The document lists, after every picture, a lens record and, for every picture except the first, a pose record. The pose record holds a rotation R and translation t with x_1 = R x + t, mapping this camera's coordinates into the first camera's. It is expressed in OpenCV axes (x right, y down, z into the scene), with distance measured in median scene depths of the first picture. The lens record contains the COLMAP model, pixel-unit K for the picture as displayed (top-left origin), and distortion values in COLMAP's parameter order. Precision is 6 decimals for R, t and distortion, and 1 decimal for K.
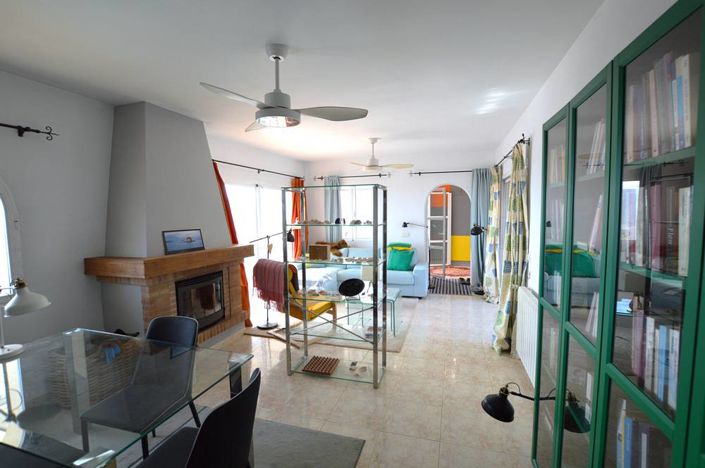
lens RADIAL K [[324.9, 0, 350.1], [0, 324.9, 234.5], [0, 0, 1]] dist [-0.000346, -0.000108]
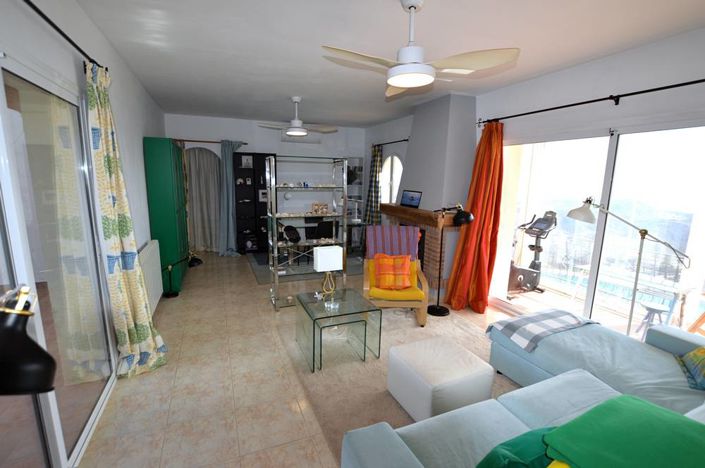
lens RADIAL K [[324.9, 0, 350.1], [0, 324.9, 234.5], [0, 0, 1]] dist [-0.000346, -0.000108]
pose [[-0.761055, 0.108094, -0.639618, 0.588997], [-0.060355, 0.969942, 0.235732, -0.142771], [0.645874, 0.218009, -0.731655, 1.842659]]
